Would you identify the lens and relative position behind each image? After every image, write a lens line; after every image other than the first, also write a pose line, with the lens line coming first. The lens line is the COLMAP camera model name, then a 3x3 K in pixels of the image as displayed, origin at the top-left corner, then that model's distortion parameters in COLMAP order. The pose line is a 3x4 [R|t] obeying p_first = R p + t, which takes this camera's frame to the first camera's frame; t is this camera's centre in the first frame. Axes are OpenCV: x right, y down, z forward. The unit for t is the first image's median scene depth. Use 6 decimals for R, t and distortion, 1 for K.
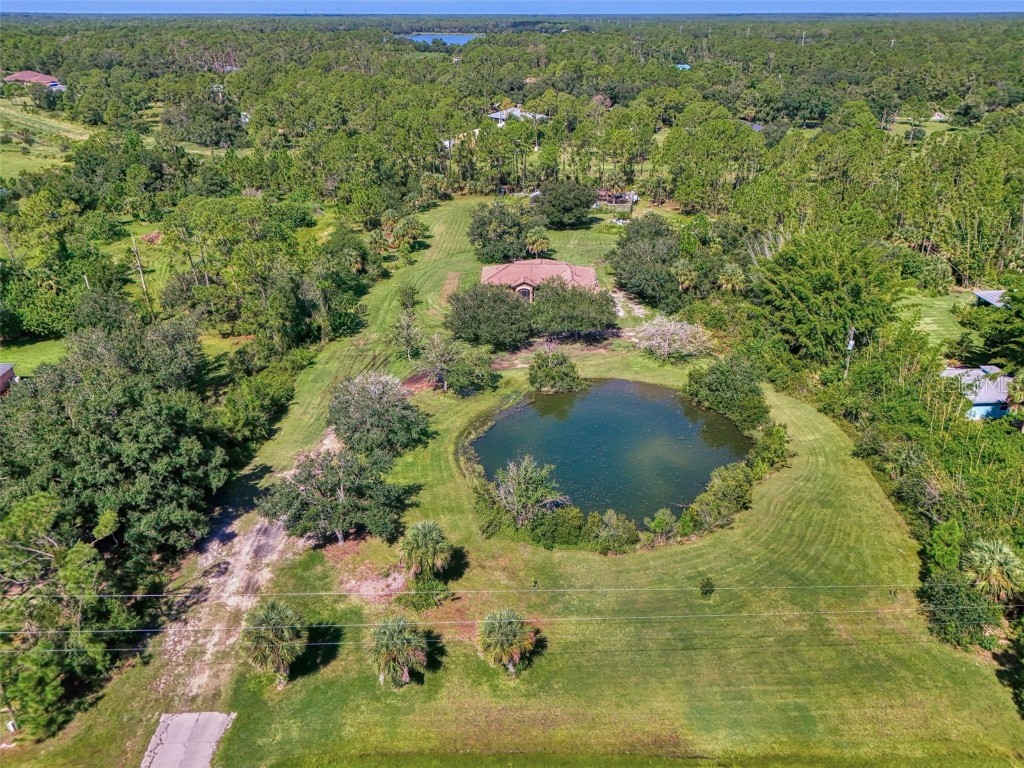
lens RADIAL K [[820.2, 0, 498.7], [0, 820.2, 389.6], [0, 0, 1]] dist [0.103503, -0.147788]
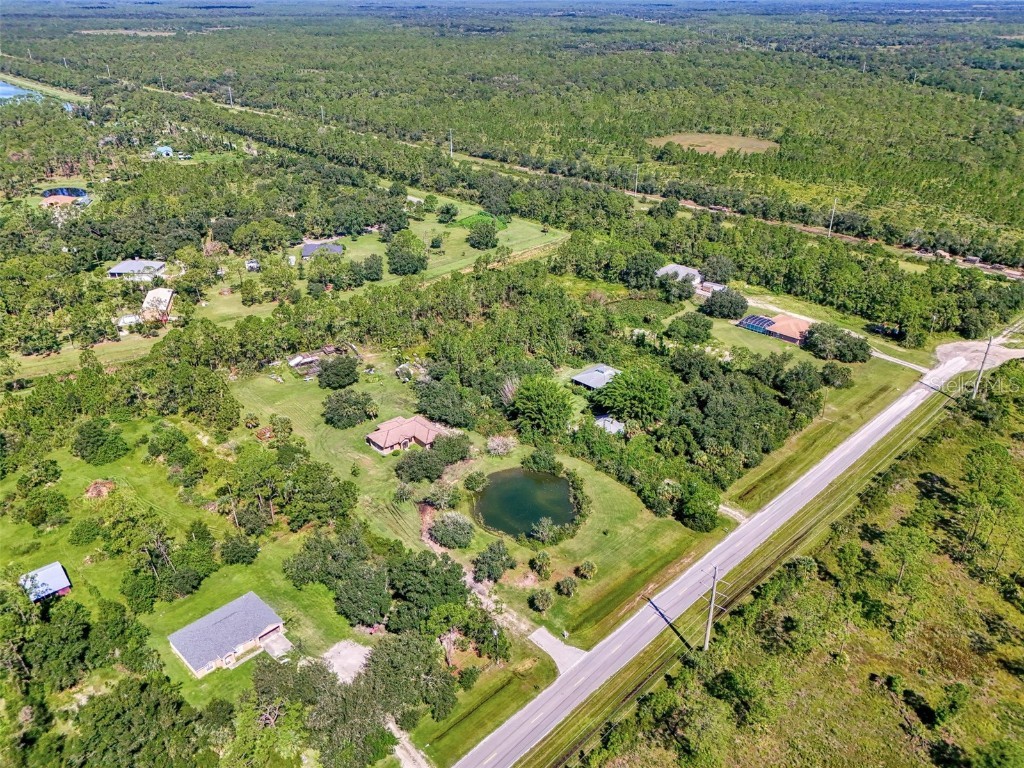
lens RADIAL K [[820.2, 0, 498.7], [0, 820.2, 389.6], [0, 0, 1]] dist [0.103503, -0.147788]
pose [[0.729265, -0.315751, 0.607020, -1.469983], [0.293315, 0.945772, 0.139574, -0.687710], [-0.618173, 0.076262, 0.782333, -1.029633]]
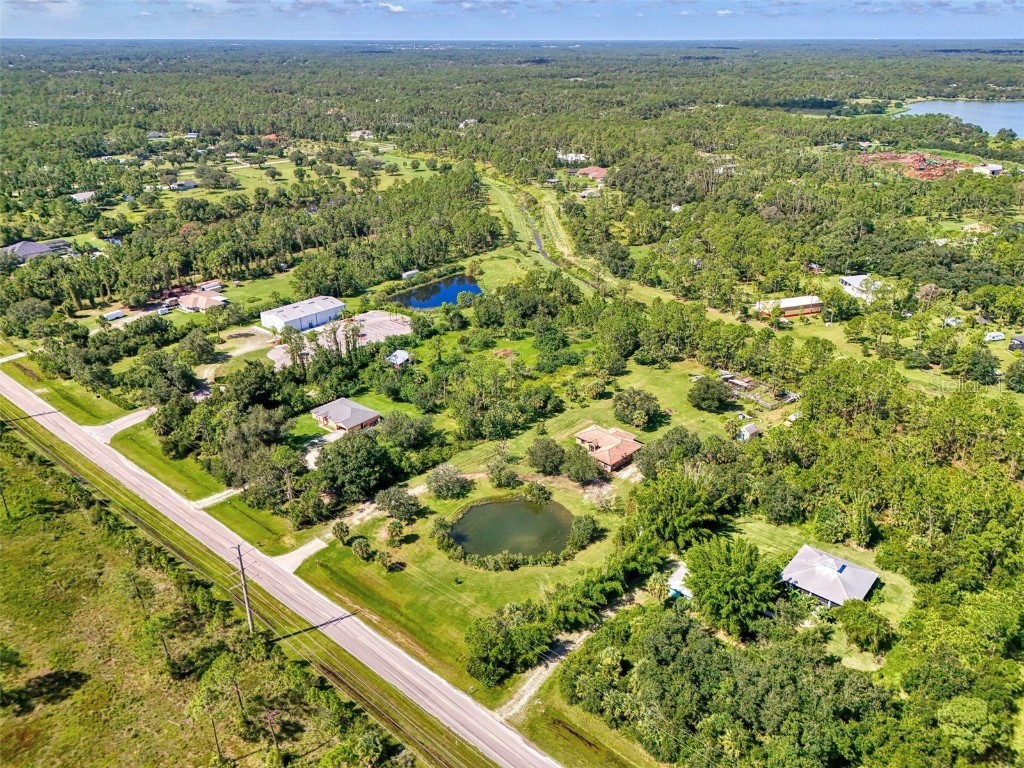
lens RADIAL K [[787.3, 0, 471.9], [0, 787.3, 384.0], [0, 0, 1]] dist [0.051971, -0.000600]
pose [[0.713332, 0.285982, -0.639822, 1.470045], [-0.289992, 0.951576, 0.102019, -0.555933], [0.638015, 0.112770, 0.761722, -0.874554]]
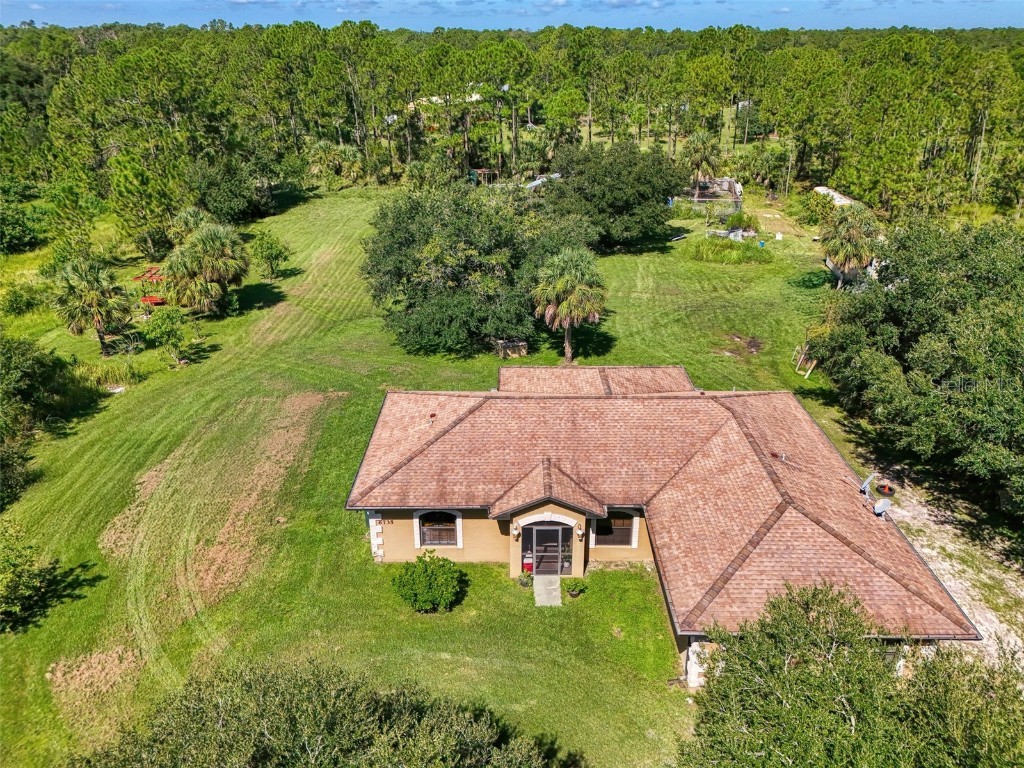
lens RADIAL K [[760.2, 0, 512.0], [0, 760.2, 384.0], [0, 0, 1]] dist [0.083821, -0.110606]
pose [[0.999225, -0.014135, 0.036725, 0.021743], [0.014742, 0.999758, -0.016319, -0.243079], [-0.036485, 0.016847, 0.999192, 1.221292]]
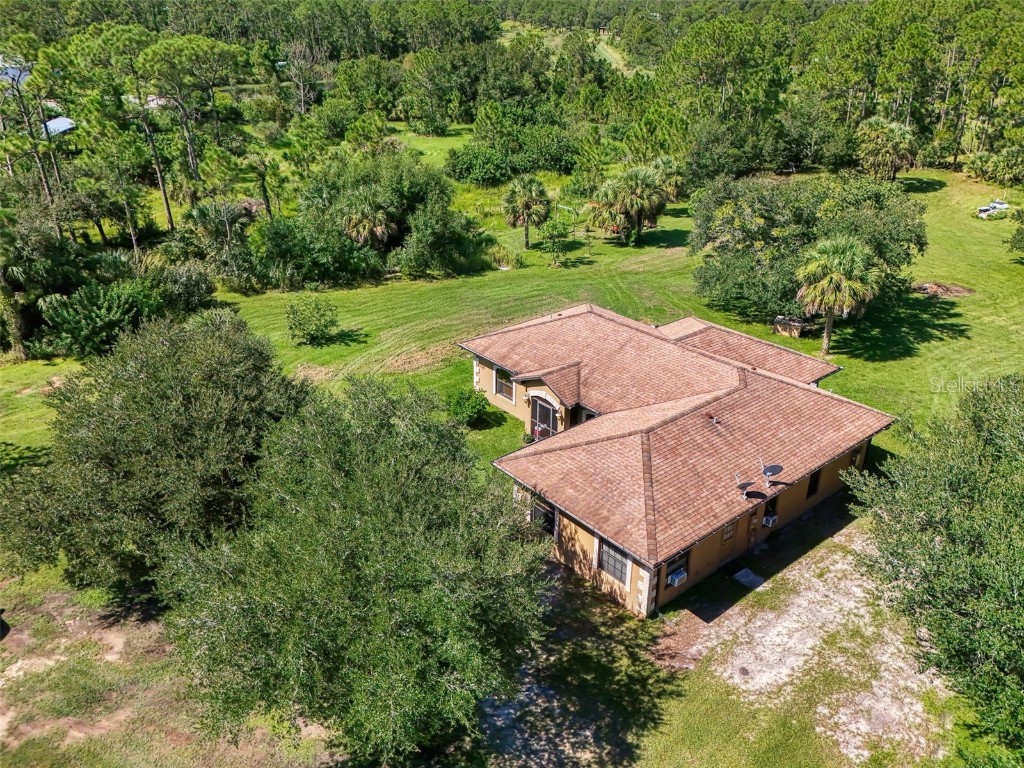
lens RADIAL K [[820.2, 0, 498.7], [0, 820.2, 389.6], [0, 0, 1]] dist [0.103503, -0.147788]
pose [[0.666256, 0.330331, -0.668569, 0.333791], [-0.329346, 0.934707, 0.133620, -0.246761], [0.669055, 0.131165, 0.731547, 1.196542]]
